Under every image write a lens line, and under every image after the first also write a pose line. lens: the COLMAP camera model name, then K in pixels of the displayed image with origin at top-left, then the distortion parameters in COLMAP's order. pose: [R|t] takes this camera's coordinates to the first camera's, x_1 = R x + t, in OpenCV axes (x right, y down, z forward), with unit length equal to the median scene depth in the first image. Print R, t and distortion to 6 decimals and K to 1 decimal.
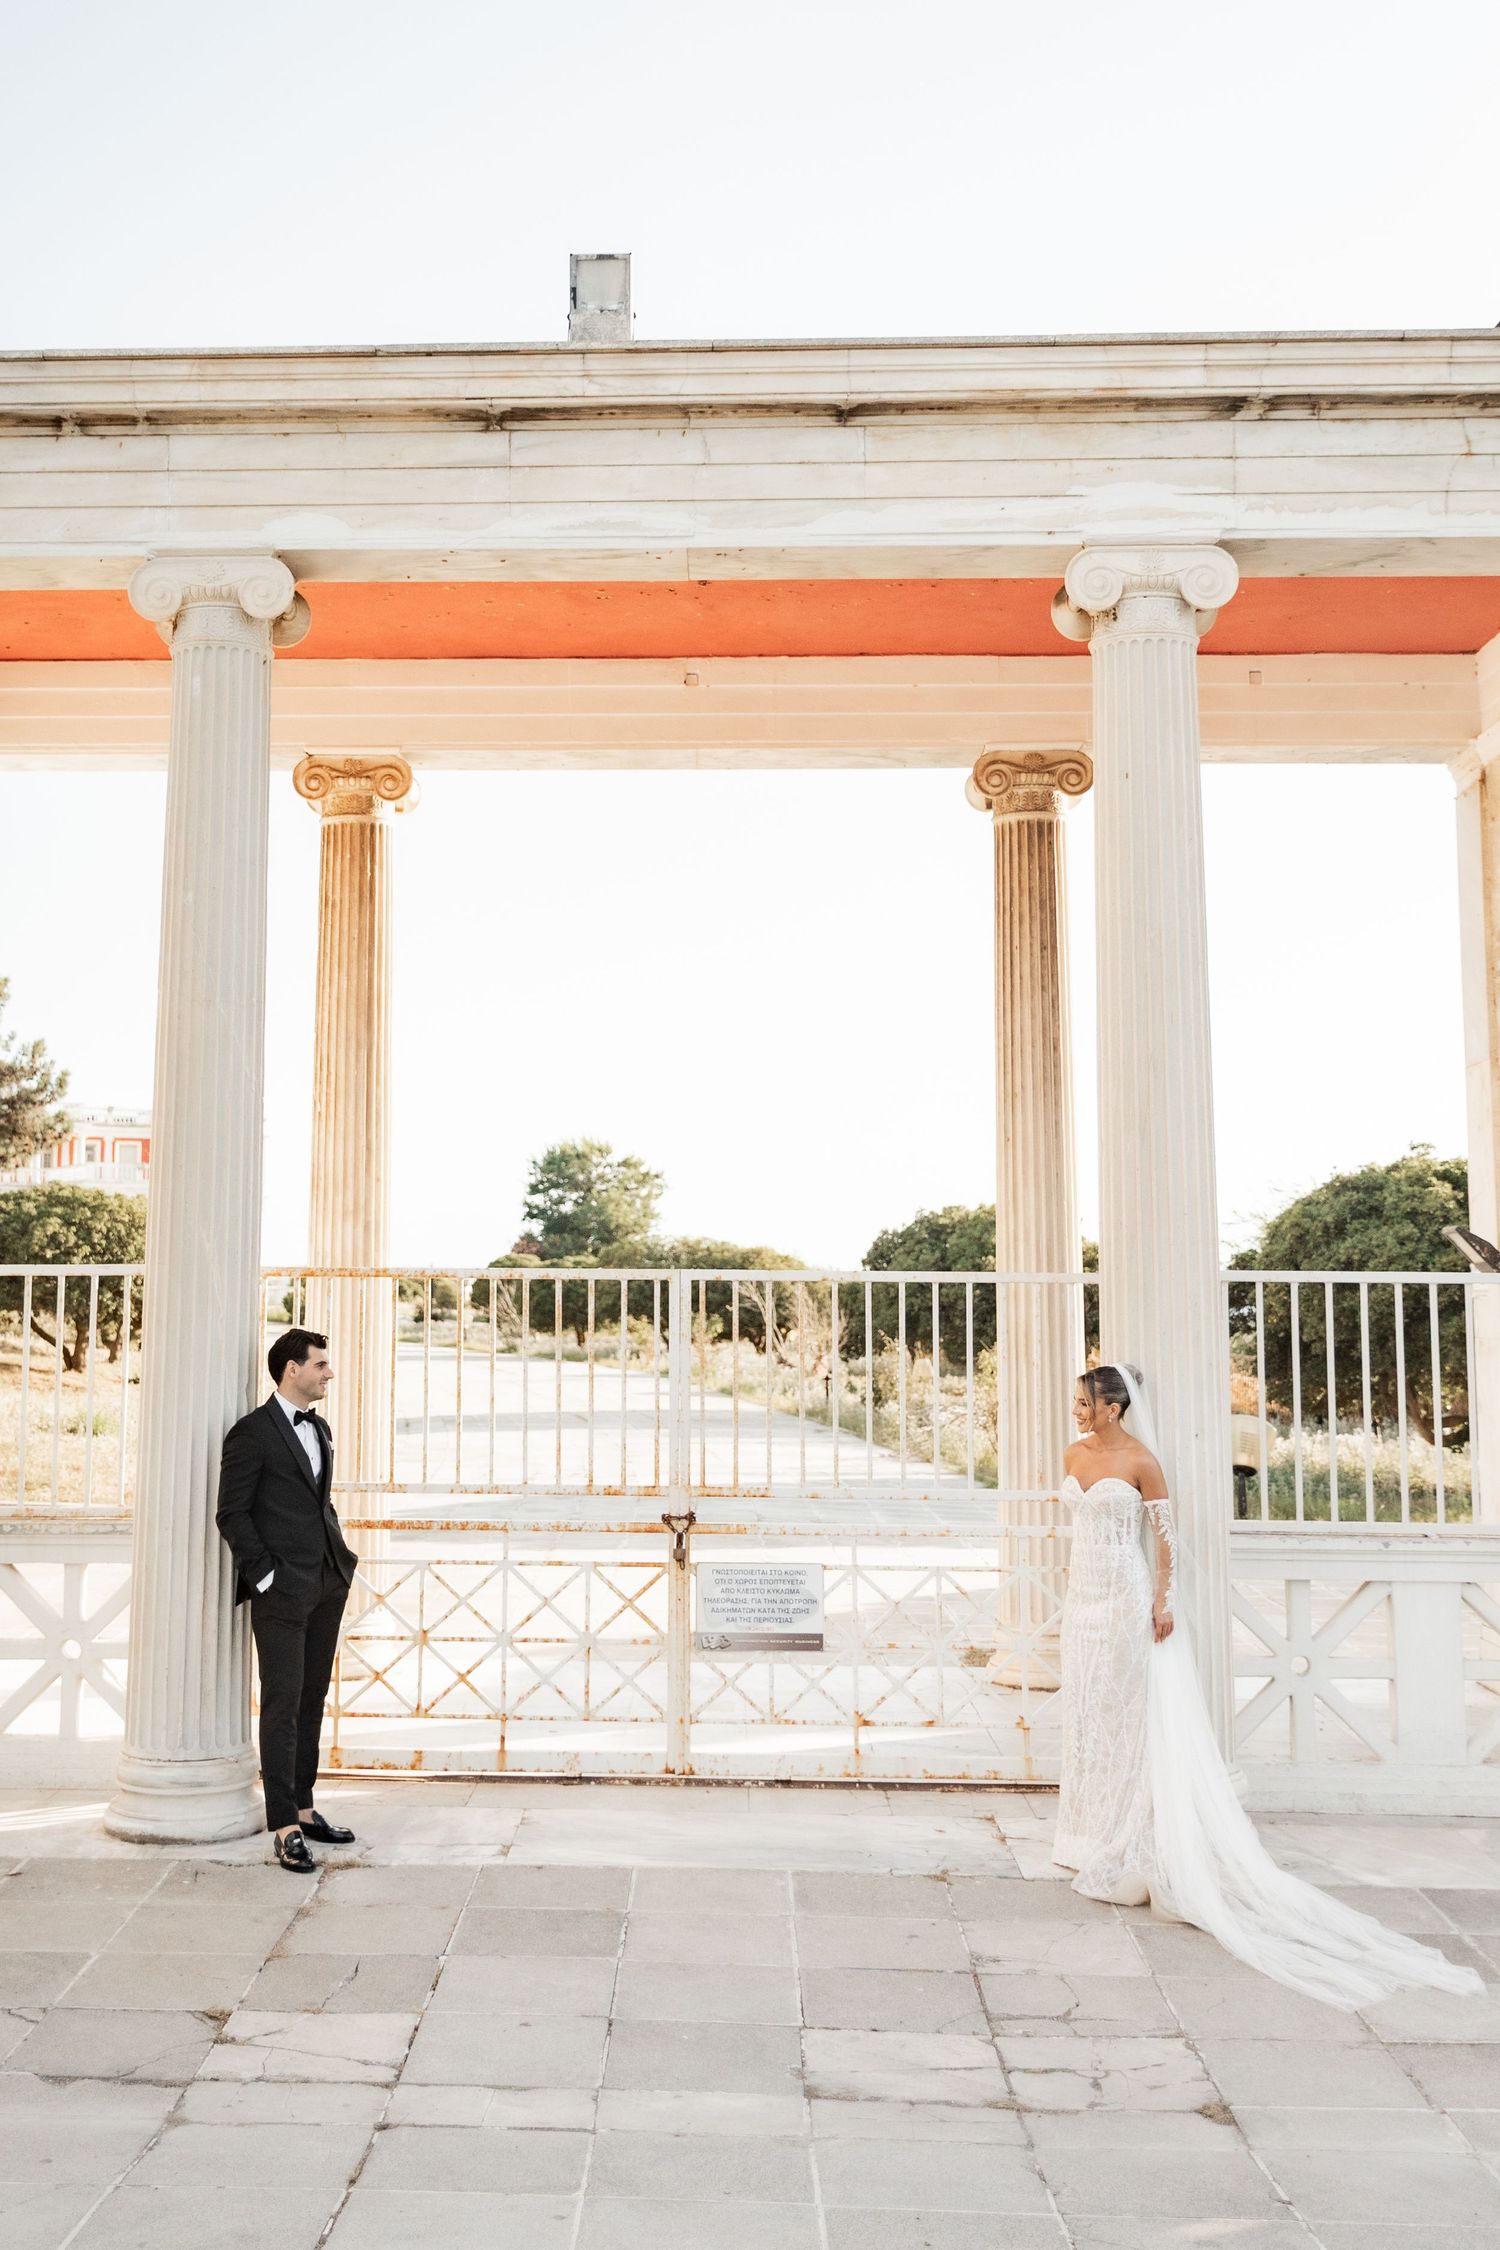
lens RADIAL K [[2409.2, 0, 607.9], [0, 2409.2, 992.8], [0, 0, 1]] dist [0.009922, 0.003343]
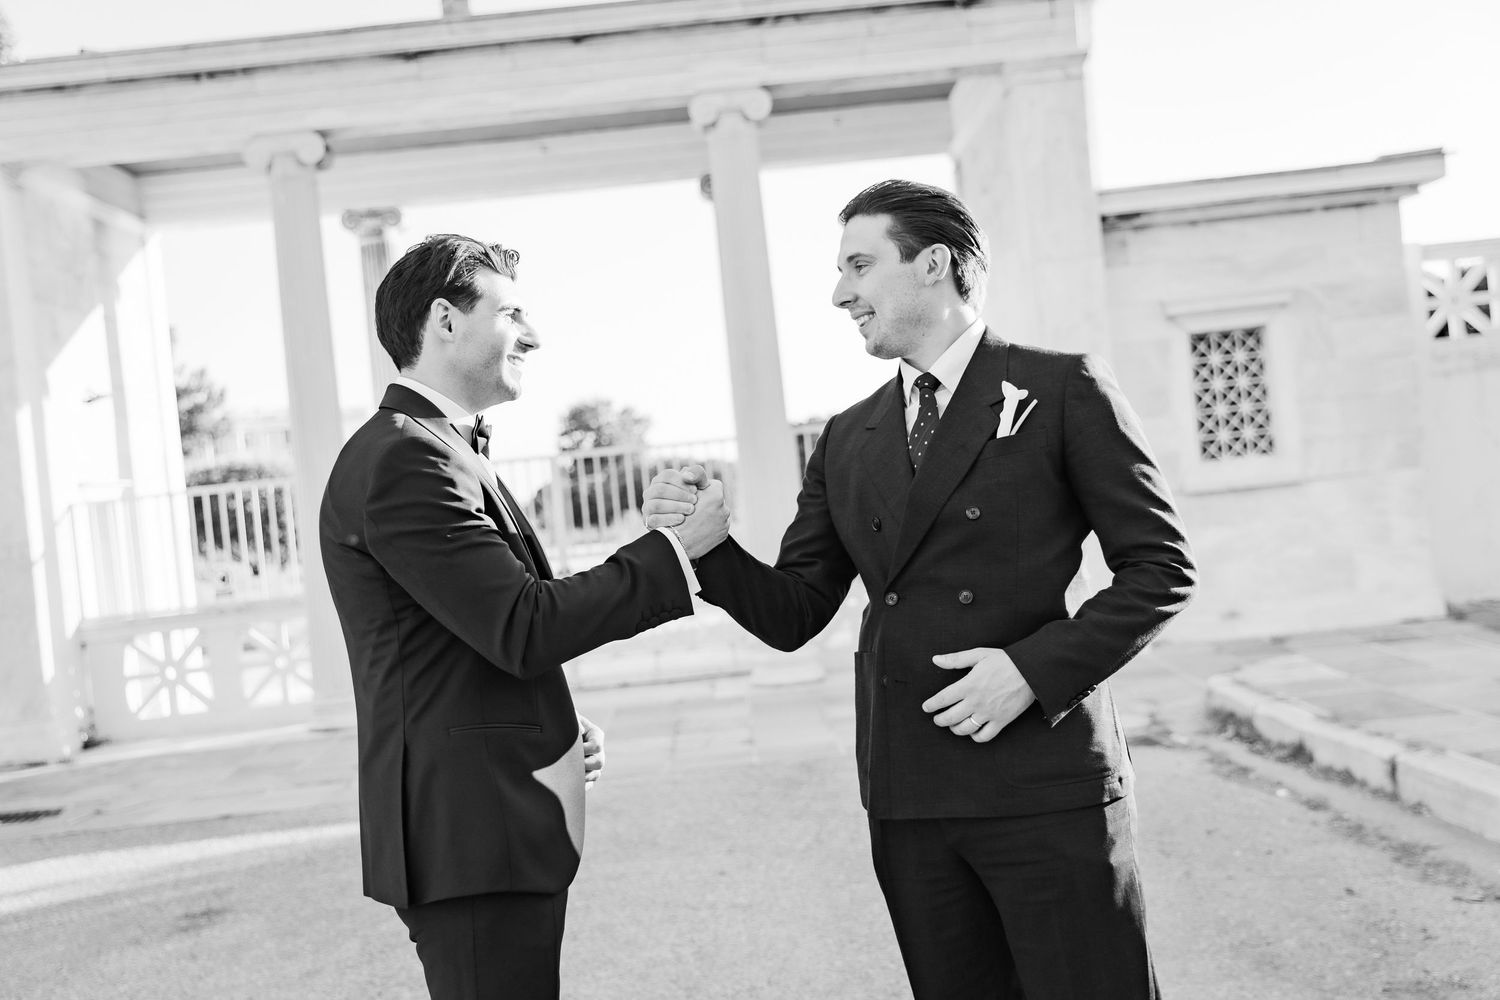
lens RADIAL K [[1774.0, 0, 750.0], [0, 1774.0, 500.0], [0, 0, 1]] dist [0.004010, 0.010679]
pose [[0.992529, -0.105309, 0.061606, 0.108120], [0.096927, 0.987277, 0.126056, -0.024457], [-0.074097, -0.119143, 0.990108, -0.577262]]
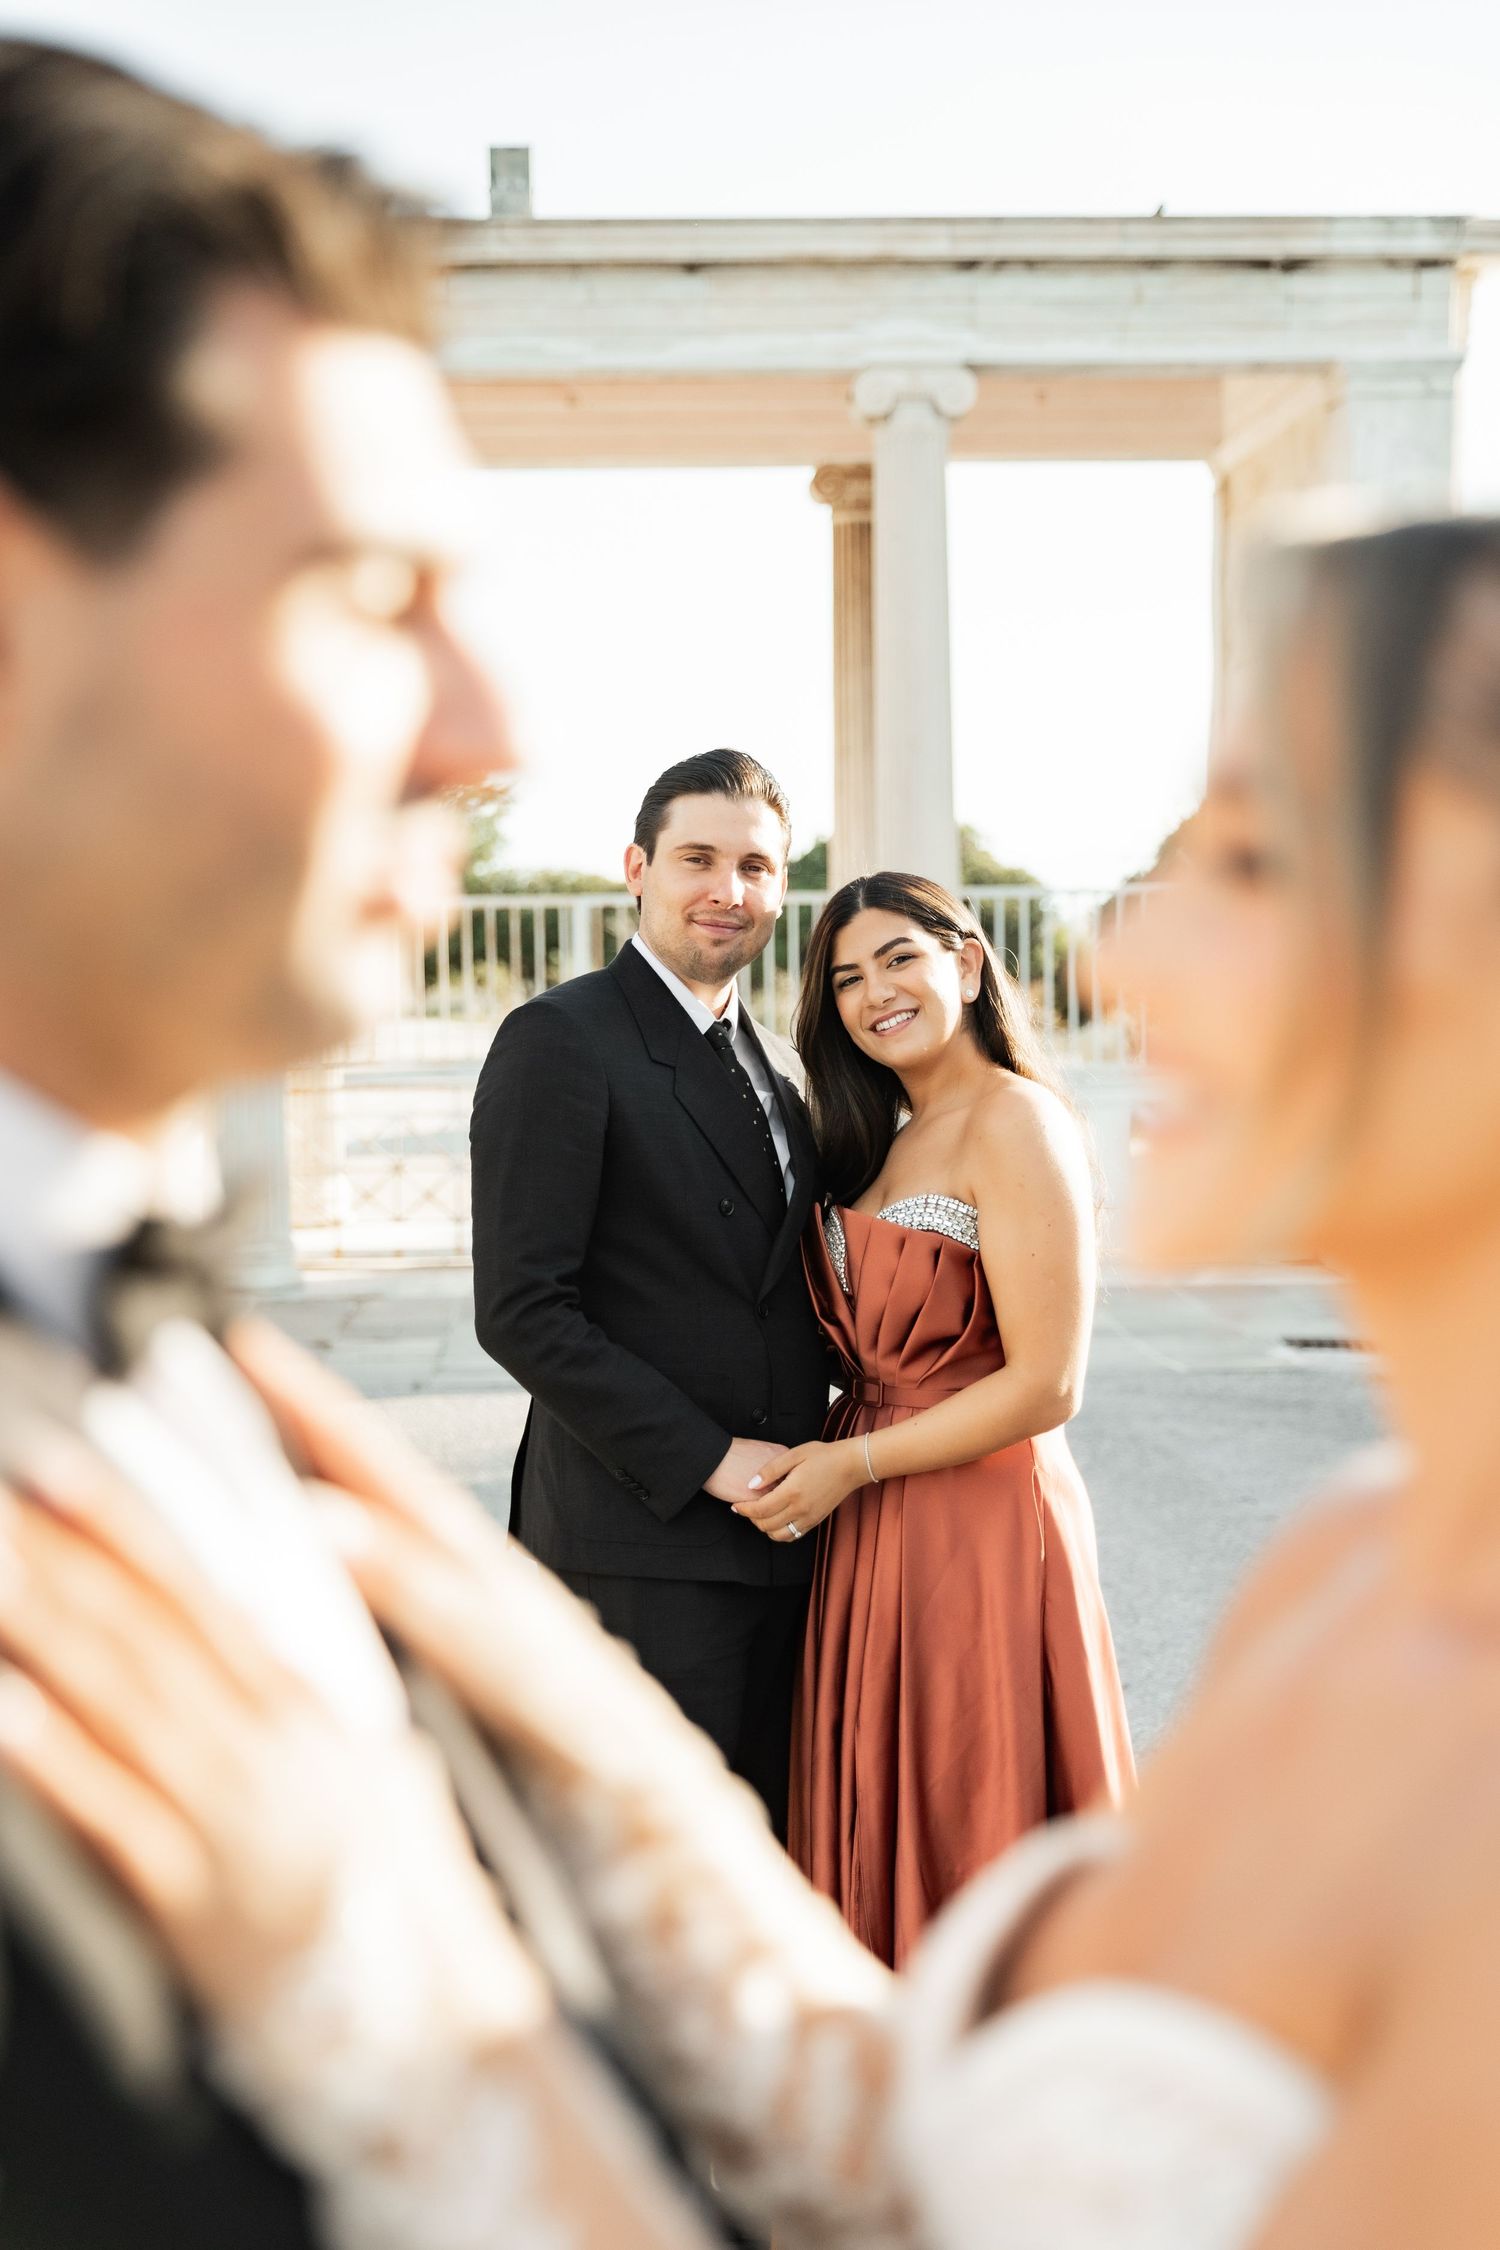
lens RADIAL K [[3677.2, 0, 802.2], [0, 3677.2, 1243.9], [0, 0, 1]] dist [0.019770, 0.032711]
pose [[0.993984, -0.031356, 0.104945, -0.074417], [0.008689, 0.977699, 0.209830, -0.134621], [-0.109184, -0.207656, 0.972089, -1.128277]]
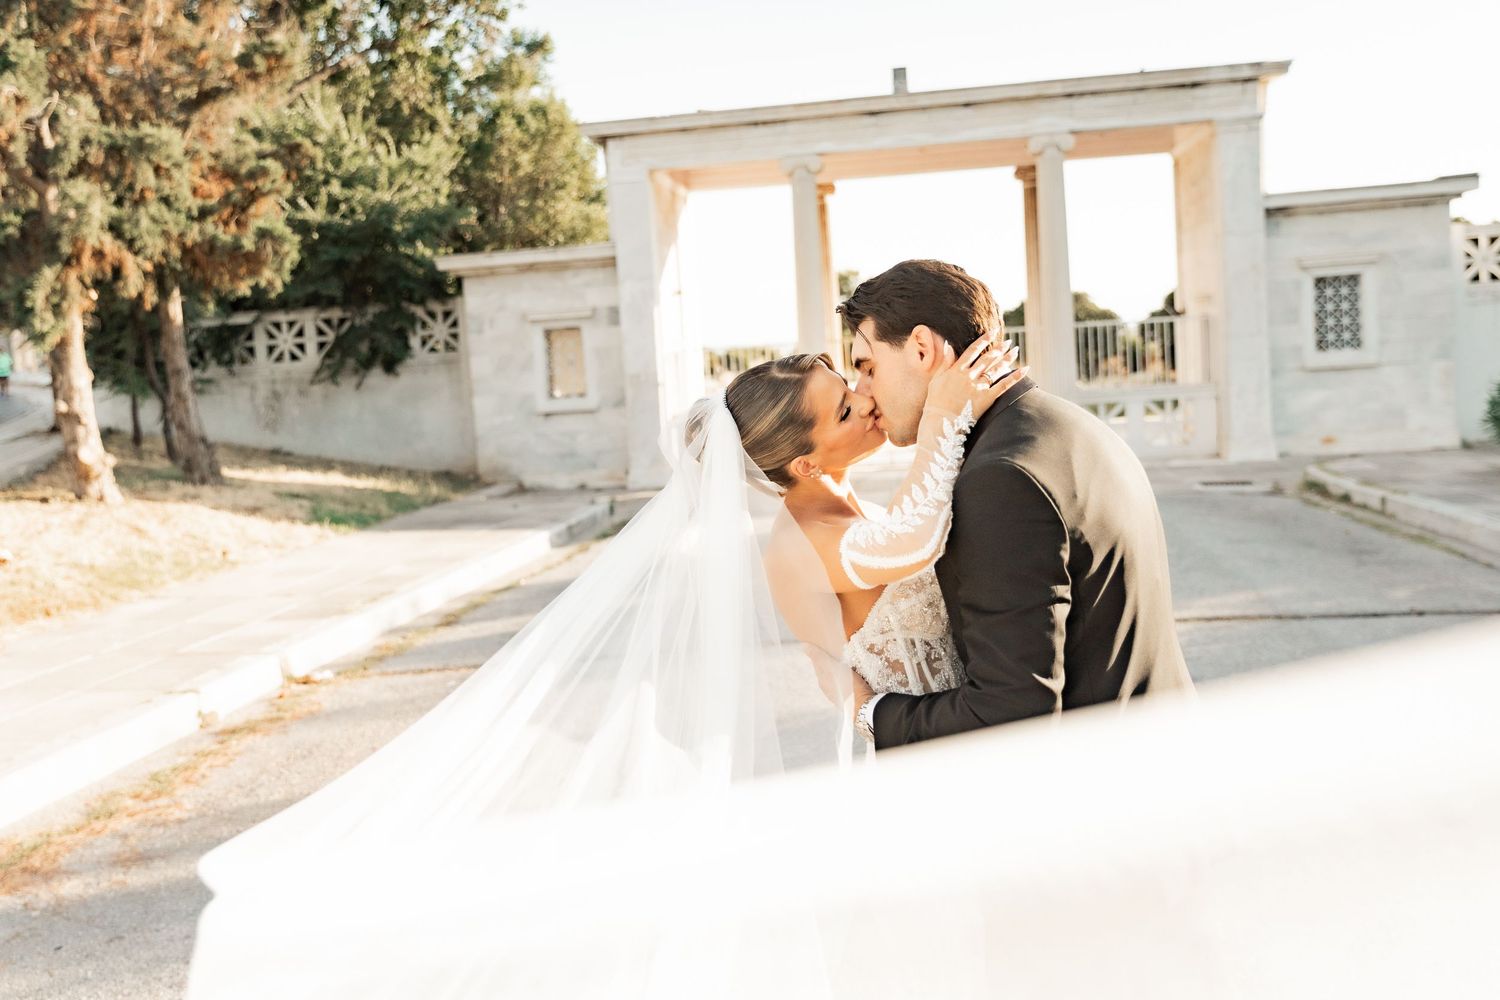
lens RADIAL K [[1457.5, 0, 698.4], [0, 1457.5, 459.5], [0, 0, 1]] dist [0.009304, -0.003096]
pose [[0.992311, -0.061497, -0.107410, -0.105915], [0.081107, 0.978620, 0.189007, -0.159952], [0.093491, -0.196265, 0.976084, -1.357516]]
